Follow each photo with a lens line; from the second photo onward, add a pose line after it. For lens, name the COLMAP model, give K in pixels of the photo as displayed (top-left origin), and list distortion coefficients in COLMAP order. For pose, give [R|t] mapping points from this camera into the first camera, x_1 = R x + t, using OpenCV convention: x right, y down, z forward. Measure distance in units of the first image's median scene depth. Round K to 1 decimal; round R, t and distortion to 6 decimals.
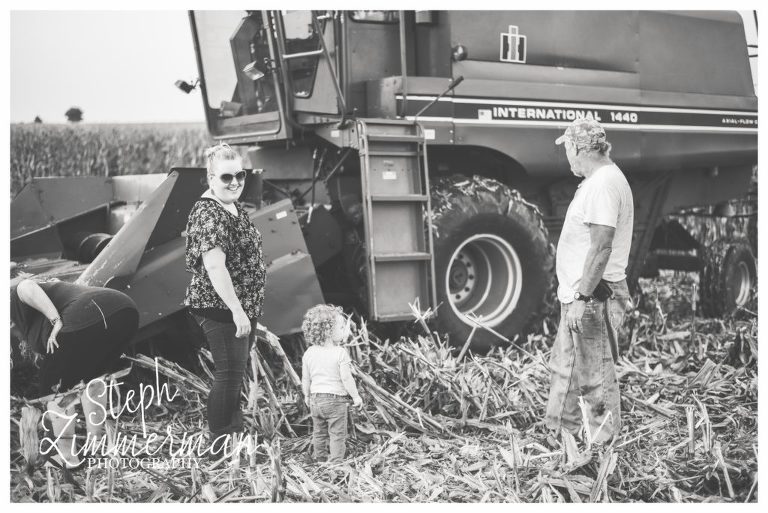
lens RADIAL K [[1079.4, 0, 386.8], [0, 1079.4, 254.4], [0, 0, 1]] dist [-0.098016, 0.000000]
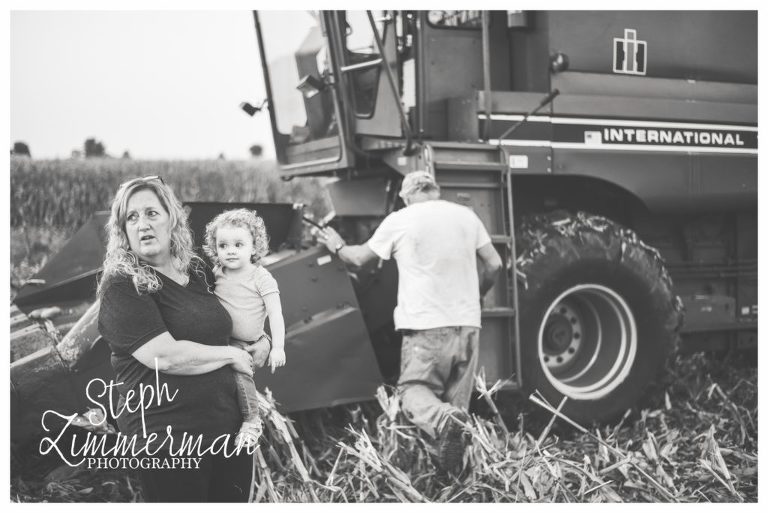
lens RADIAL K [[1079.4, 0, 388.9], [0, 1079.4, 260.3], [0, 0, 1]] dist [-0.098016, 0.000000]
pose [[0.986584, 0.010036, -0.162946, 0.072132], [-0.014336, 0.999579, -0.025234, -0.013987], [0.162624, 0.027232, 0.986312, 0.173450]]
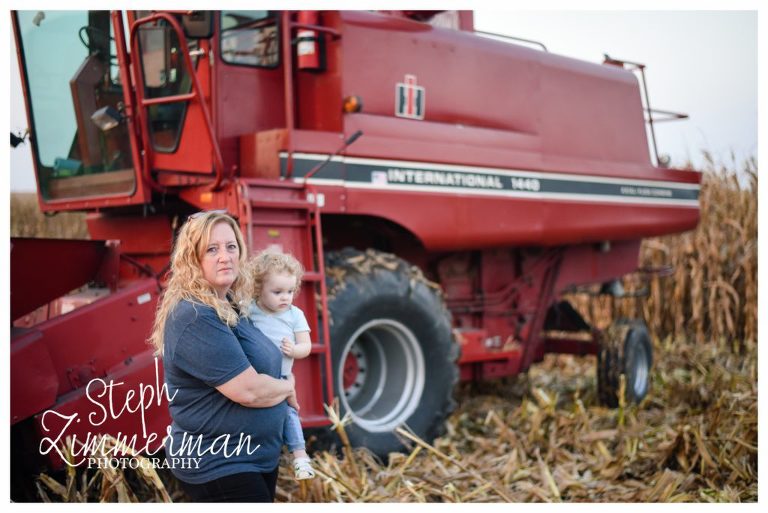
lens RADIAL K [[1079.4, 0, 381.0], [0, 1079.4, 253.6], [0, 0, 1]] dist [-0.098016, 0.000000]
pose [[0.984958, 0.004438, 0.172738, -0.054101], [0.007754, 0.997528, -0.069846, -0.011246], [-0.172621, 0.070135, 0.982488, 0.170608]]
